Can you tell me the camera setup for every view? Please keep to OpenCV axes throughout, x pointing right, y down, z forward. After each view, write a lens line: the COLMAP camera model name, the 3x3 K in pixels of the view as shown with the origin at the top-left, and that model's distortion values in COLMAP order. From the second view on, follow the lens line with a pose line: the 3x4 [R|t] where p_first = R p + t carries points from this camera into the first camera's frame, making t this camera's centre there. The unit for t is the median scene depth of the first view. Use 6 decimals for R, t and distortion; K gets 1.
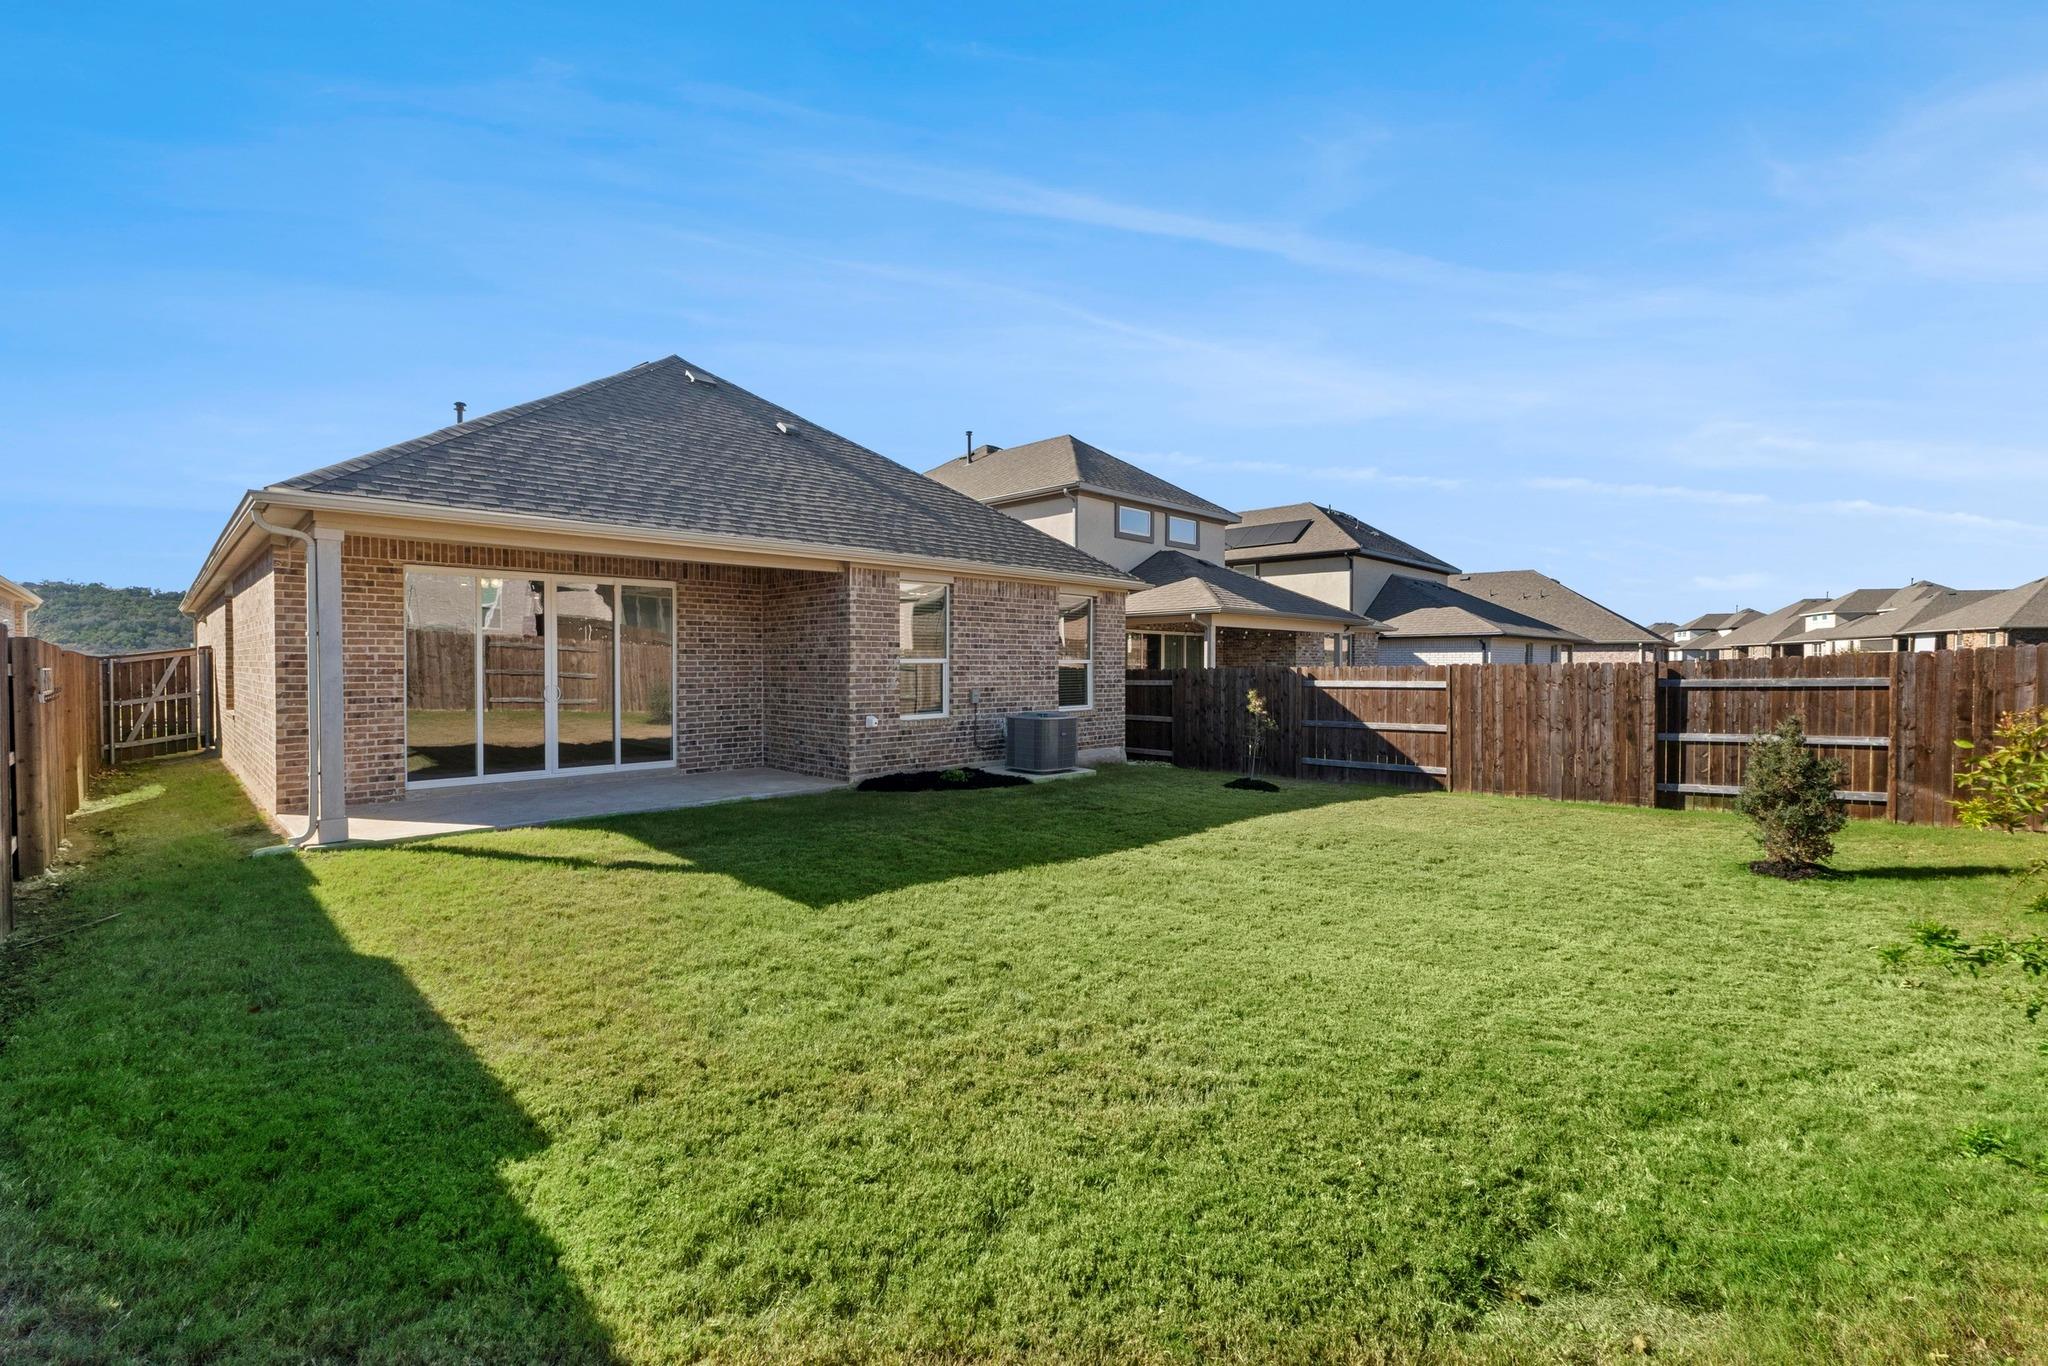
lens RADIAL K [[881.2, 0, 1019.7], [0, 881.2, 672.6], [0, 0, 1]] dist [-0.011199, 0.000981]
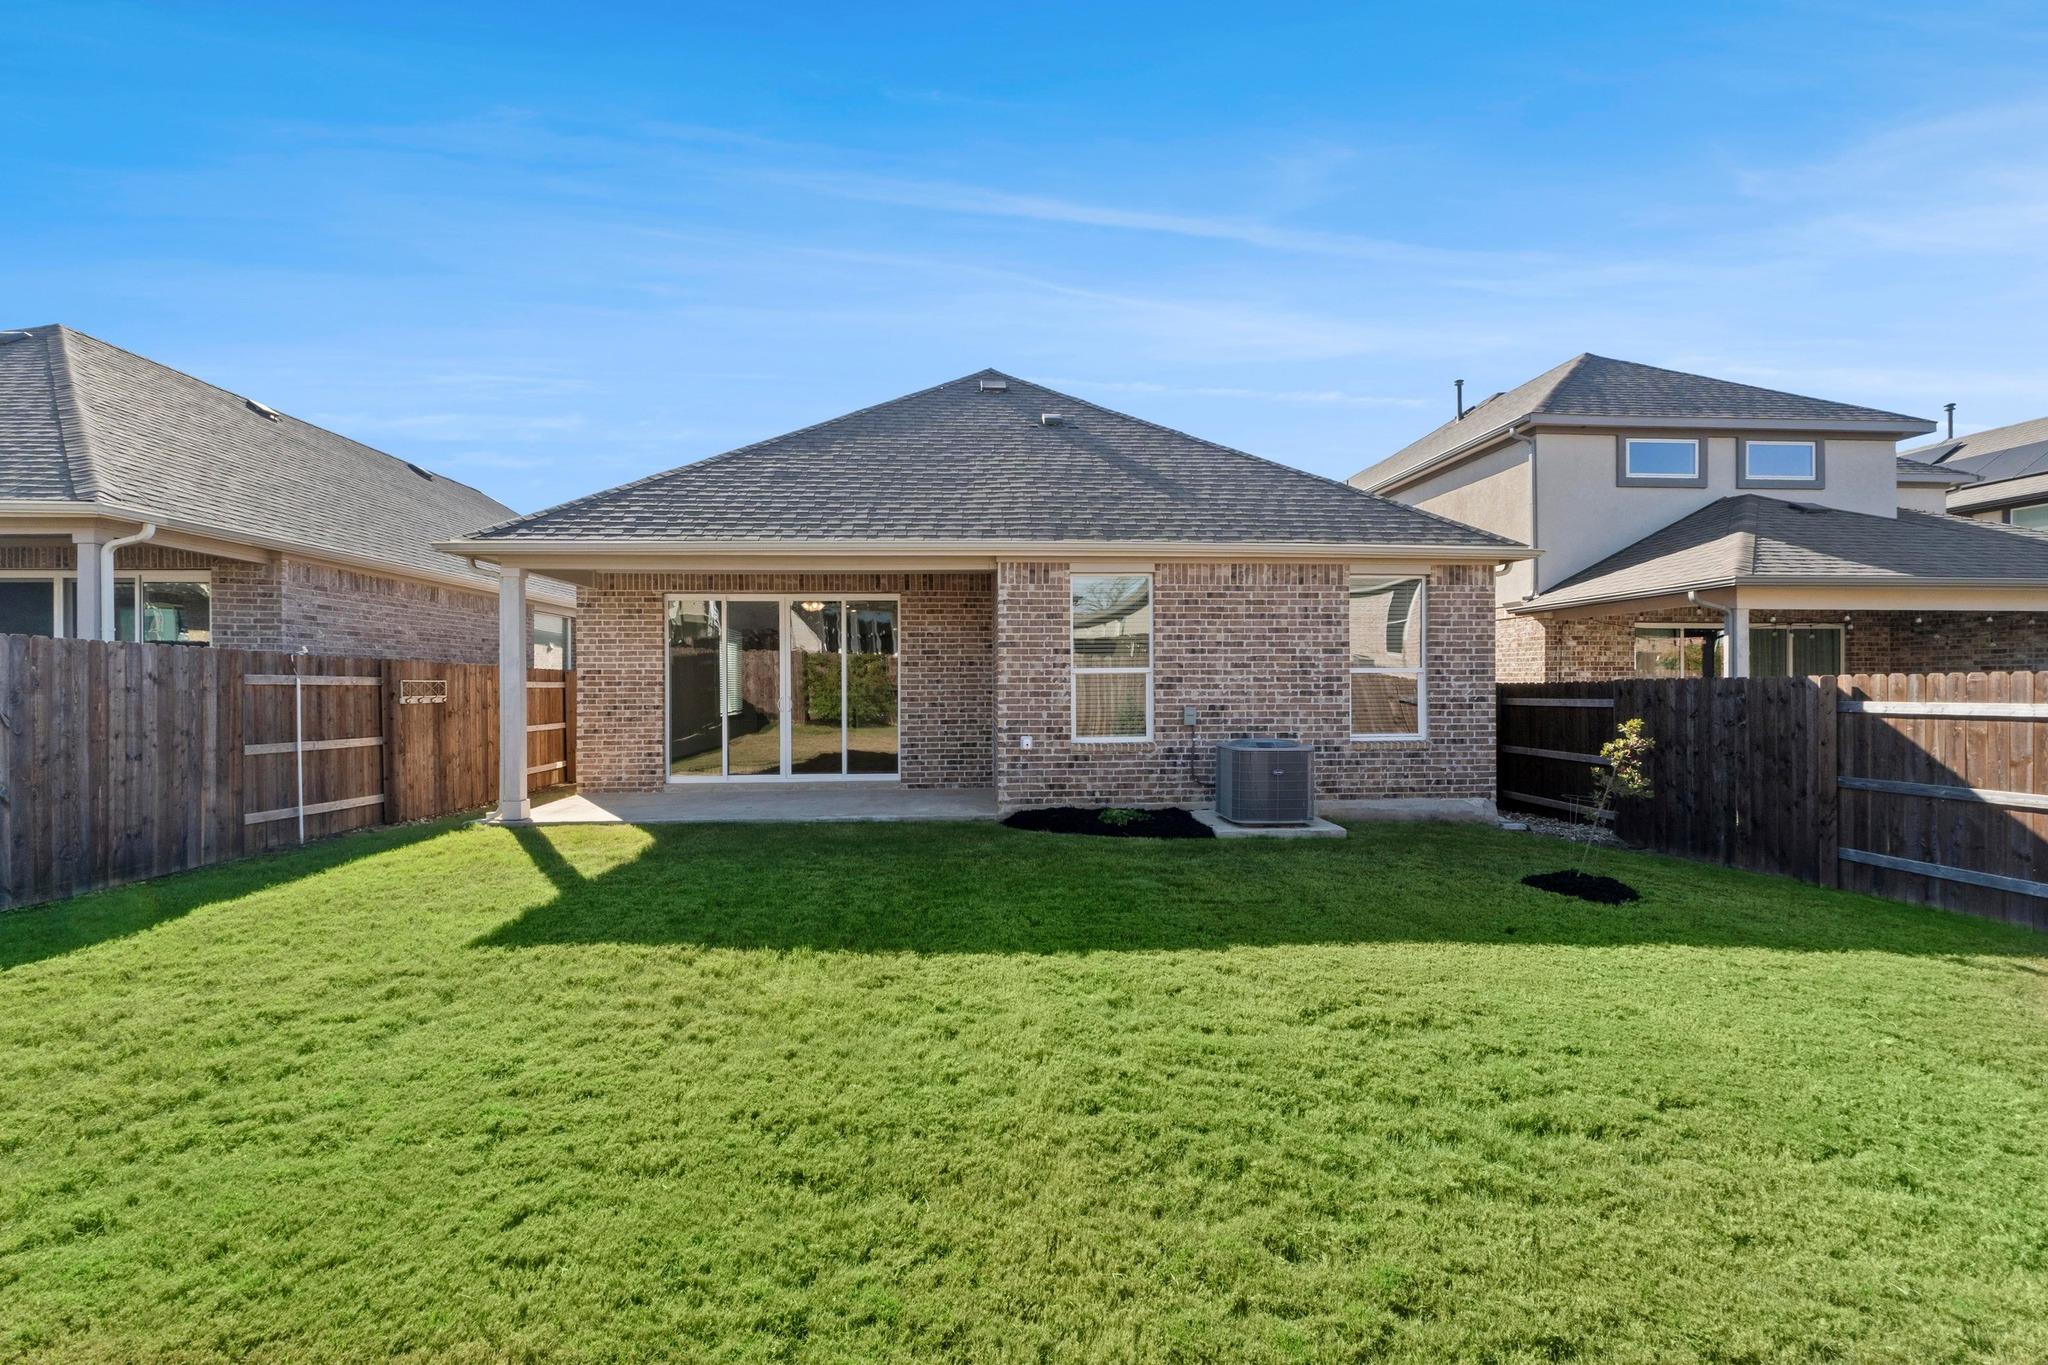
lens RADIAL K [[881.2, 0, 1026.0], [0, 881.2, 682.4], [0, 0, 1]] dist [-0.011199, 0.000981]
pose [[0.749378, -0.002537, -0.662137, 0.353887], [-0.002869, 0.999971, -0.007078, 0.003168], [0.662136, 0.007204, 0.749349, 0.332763]]
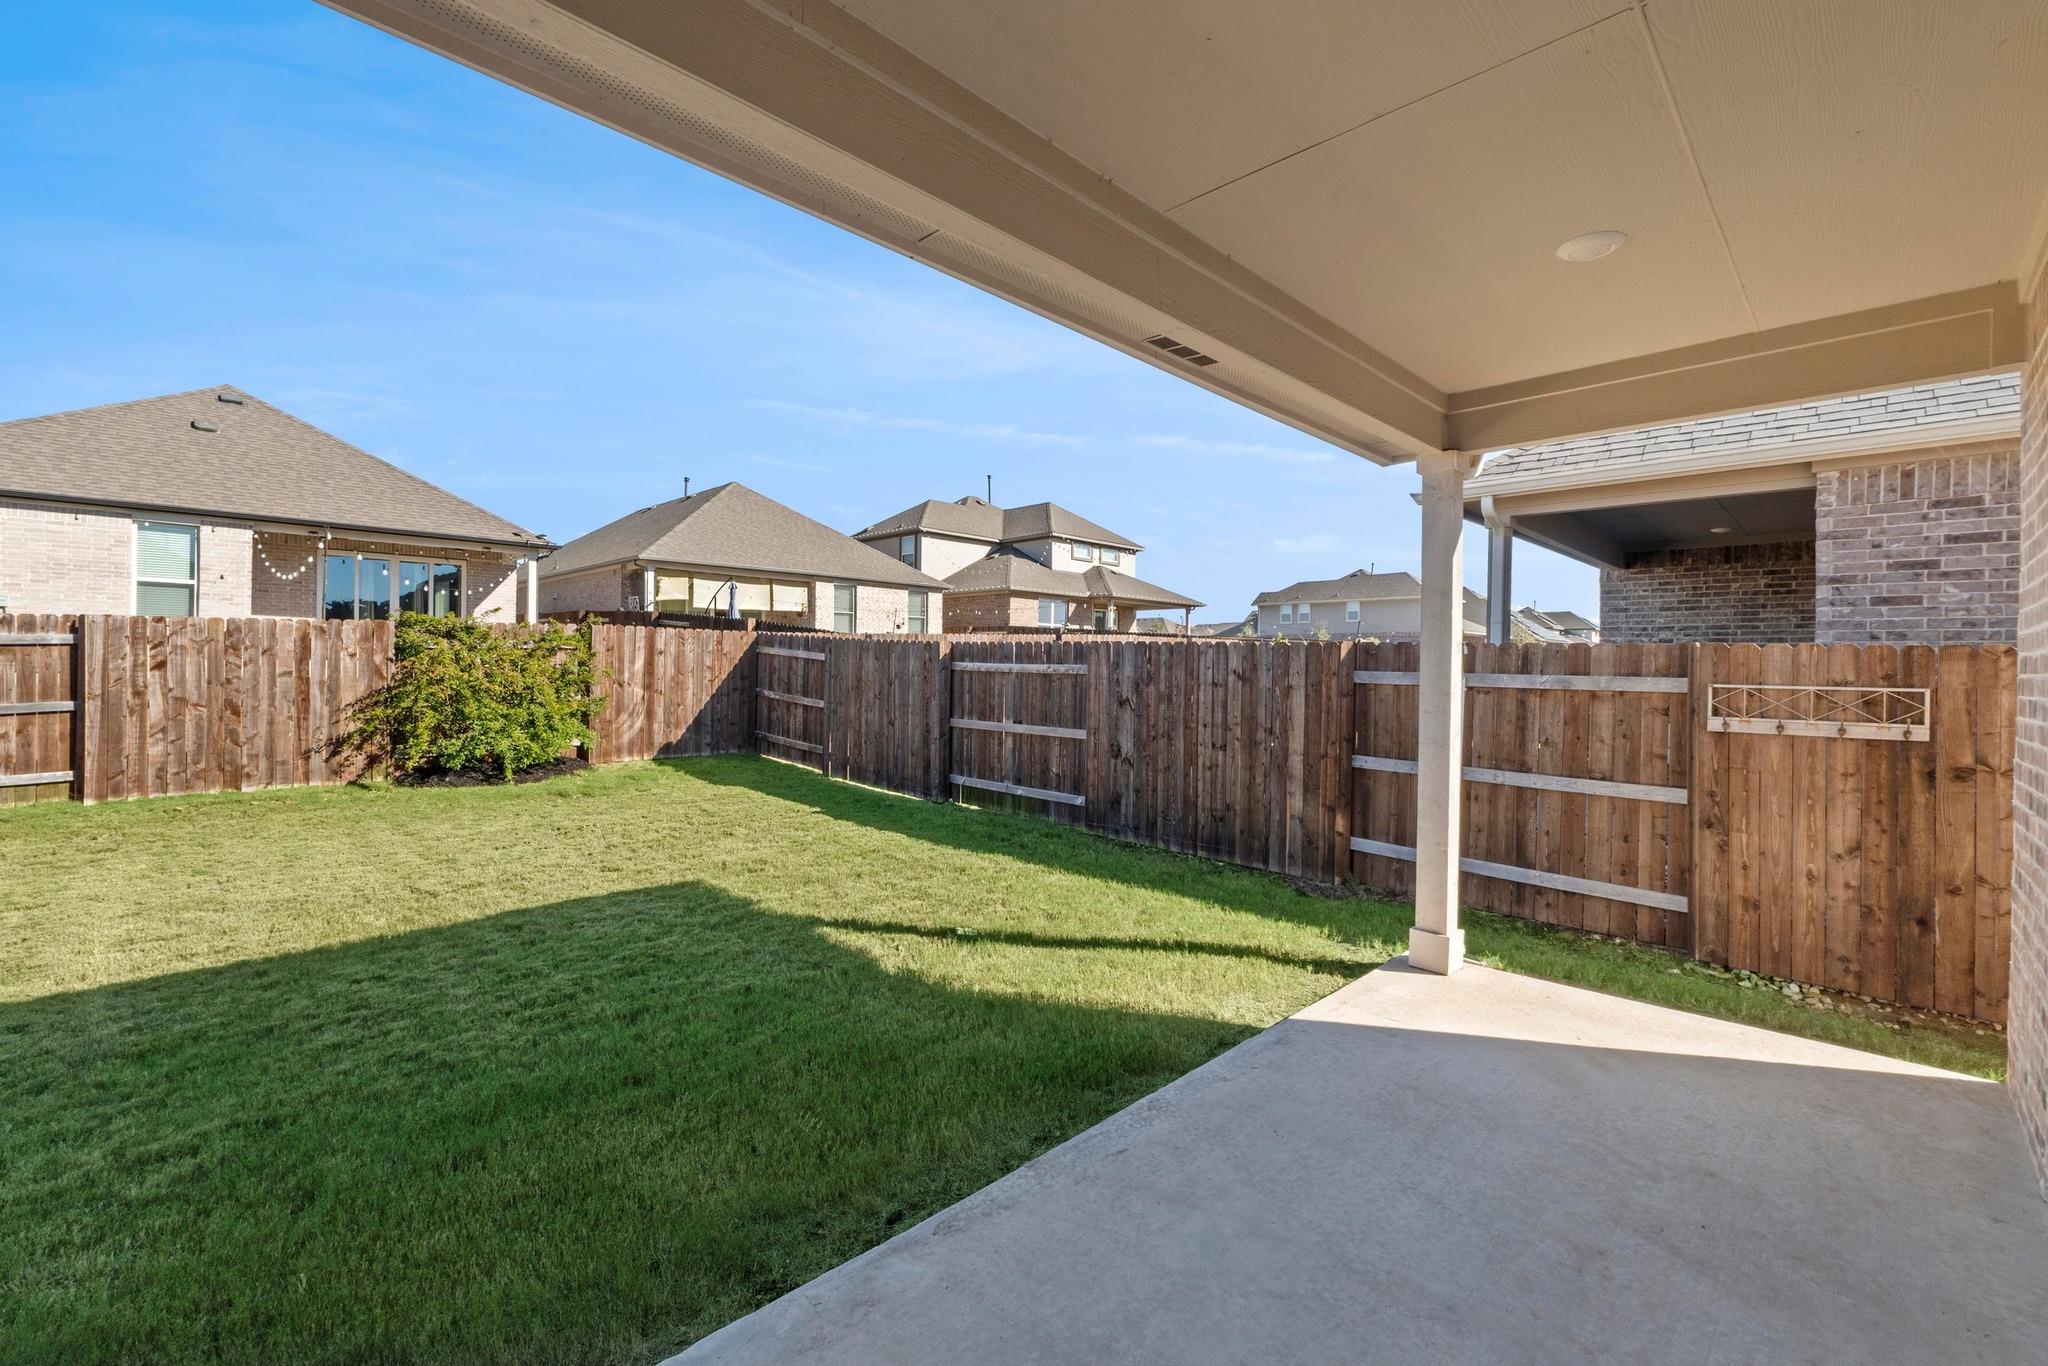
lens RADIAL K [[881.2, 0, 1002.9], [0, 881.2, 675.2], [0, 0, 1]] dist [-0.011199, 0.000981]
pose [[-0.999793, -0.012723, 0.015888, -0.290594], [-0.012386, 0.999700, 0.021150, -0.012292], [-0.016153, 0.020949, -0.999650, 0.980659]]
